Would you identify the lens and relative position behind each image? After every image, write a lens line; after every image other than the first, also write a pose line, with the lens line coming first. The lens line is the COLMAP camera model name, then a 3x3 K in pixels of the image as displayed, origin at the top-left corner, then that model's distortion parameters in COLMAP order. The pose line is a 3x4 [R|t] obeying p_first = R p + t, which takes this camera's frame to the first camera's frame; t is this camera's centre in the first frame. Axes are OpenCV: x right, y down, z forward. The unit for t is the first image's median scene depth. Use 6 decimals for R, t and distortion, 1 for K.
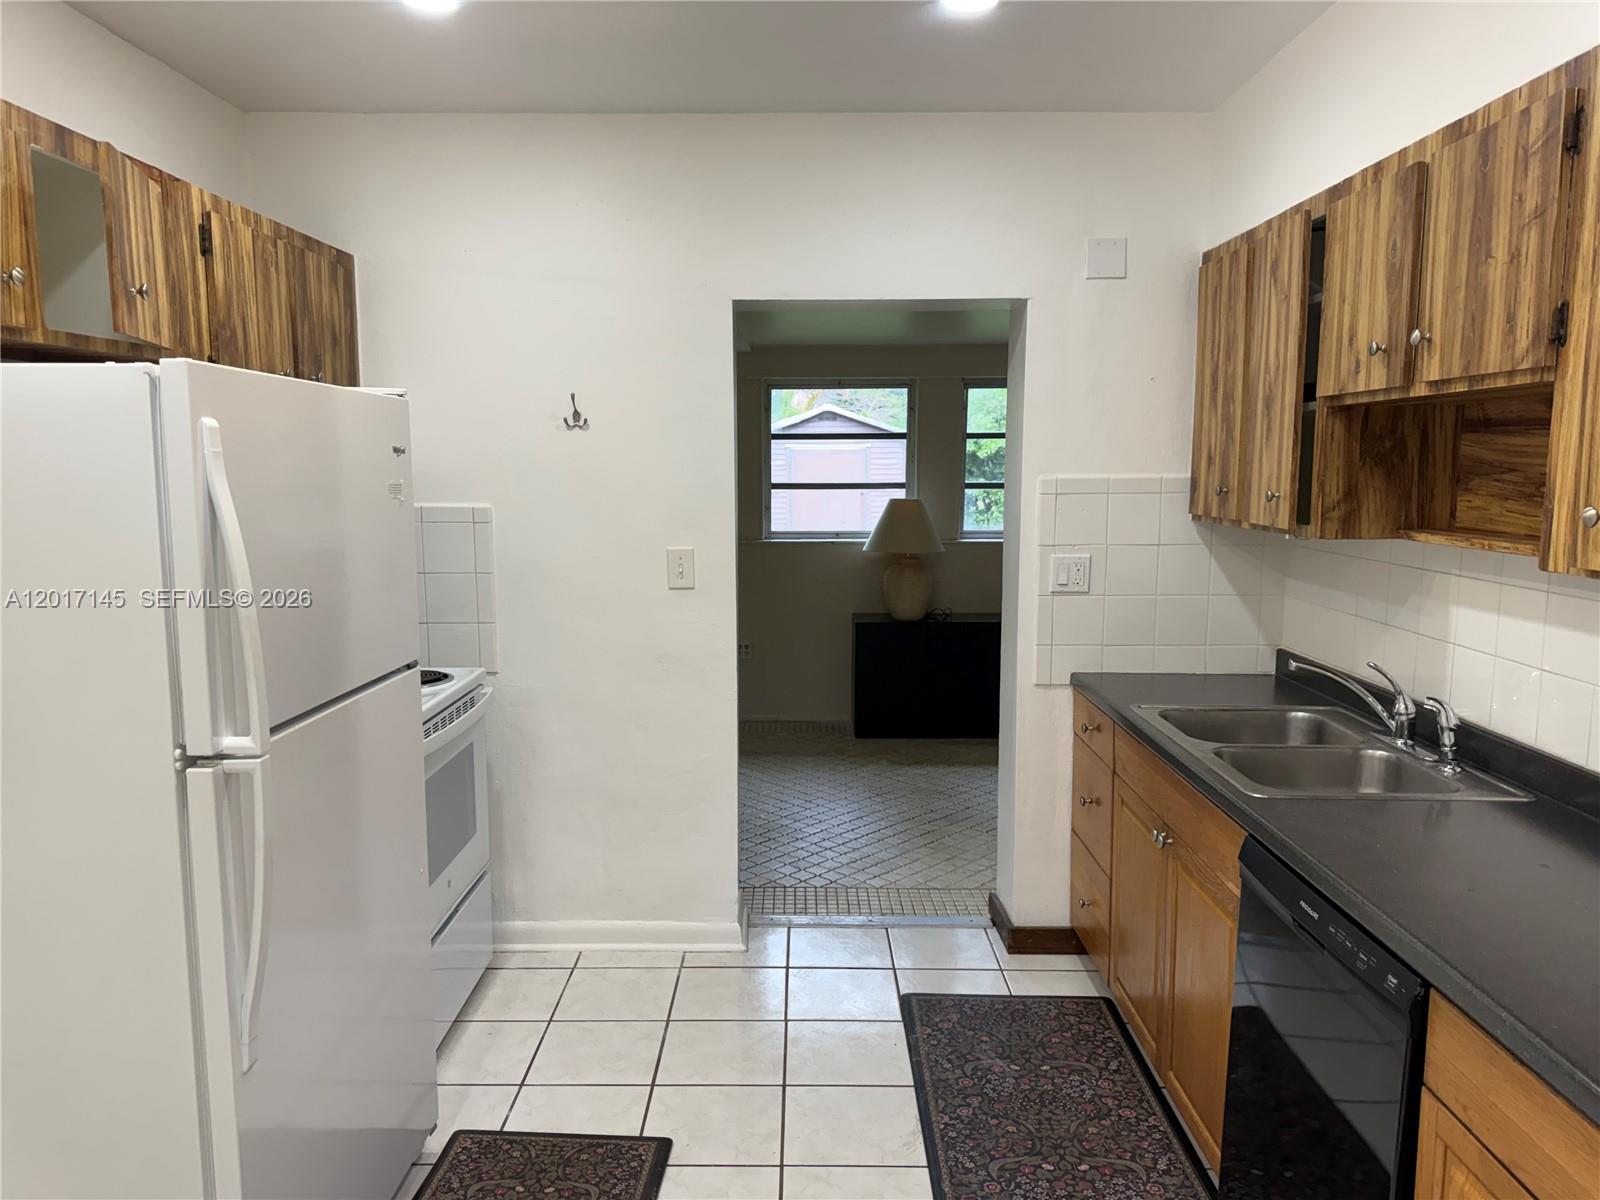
lens RADIAL K [[1105.7, 0, 800.0], [0, 1105.7, 600.0], [0, 0, 1]] dist [0.071964, -0.079042]
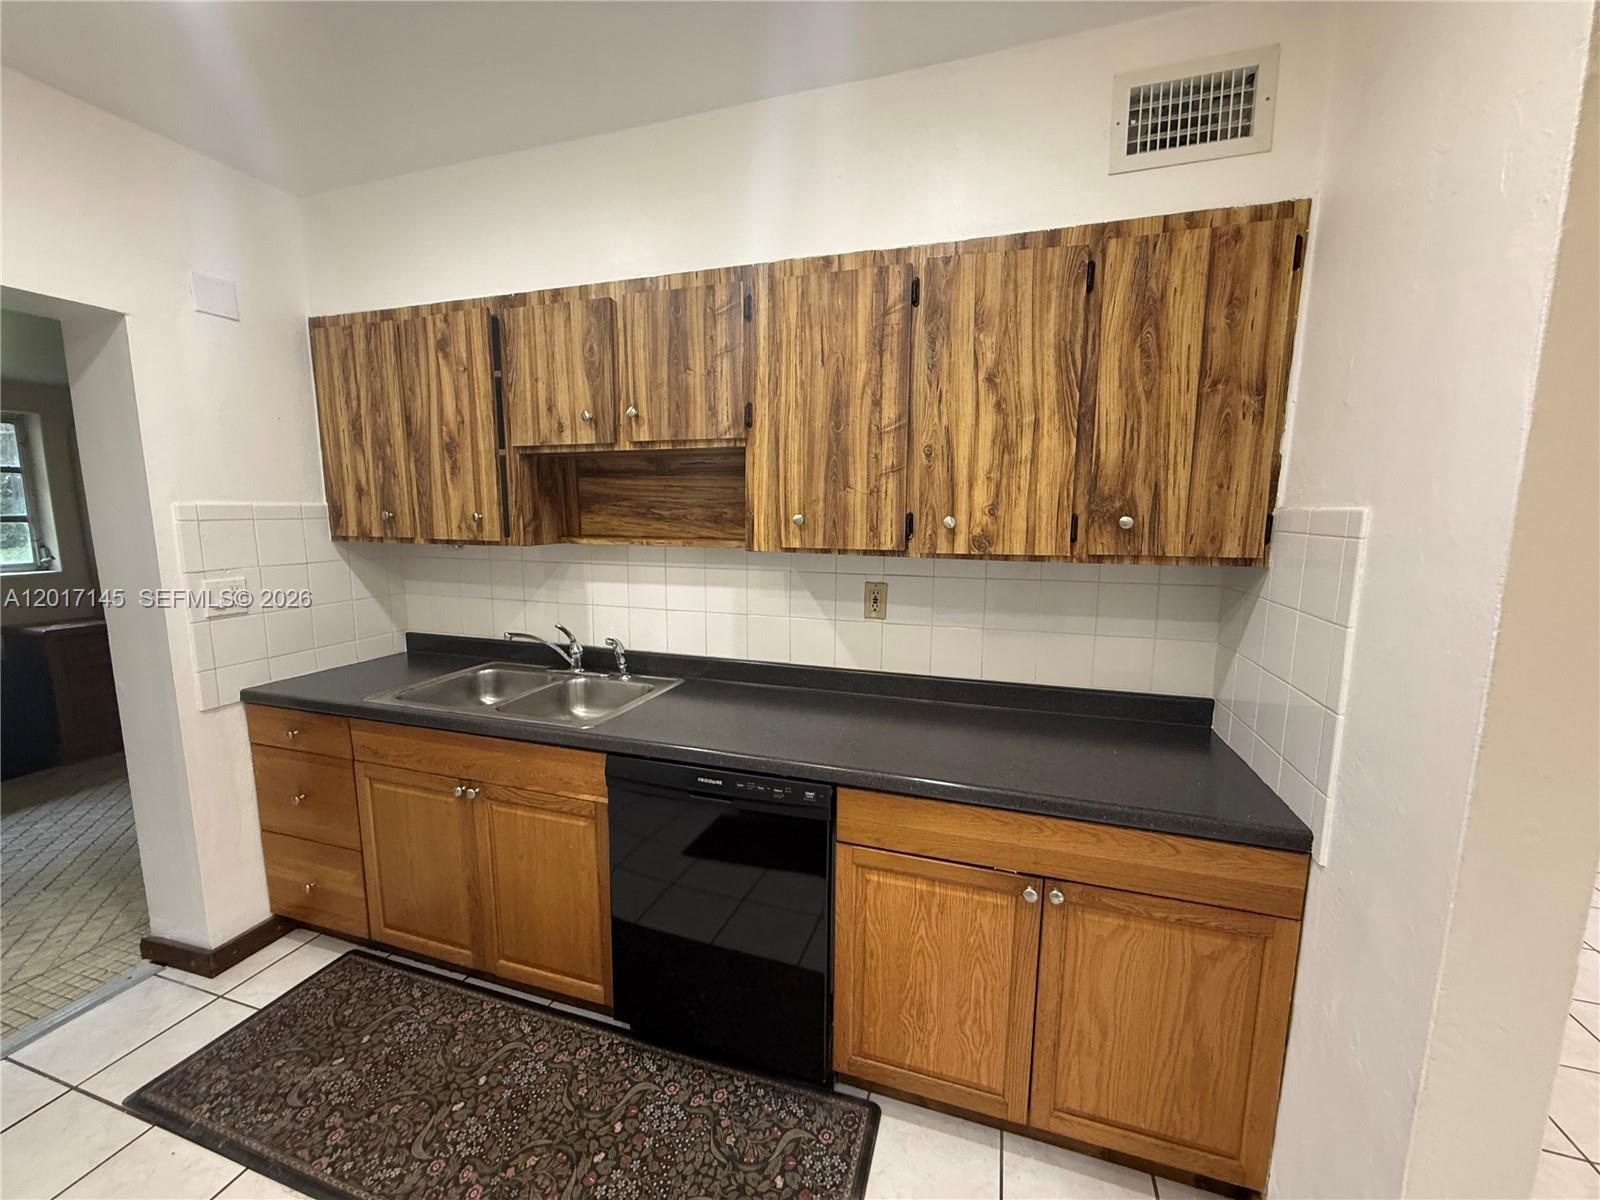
lens RADIAL K [[637.8, 0, 800.0], [0, 637.8, 600.0], [0, 0, 1]] dist [0.006804, 0.000104]
pose [[0.321570, -0.132245, 0.937606, -0.201647], [0.111325, 0.988612, 0.101258, -0.030063], [-0.940319, 0.071818, 0.332630, 0.399271]]
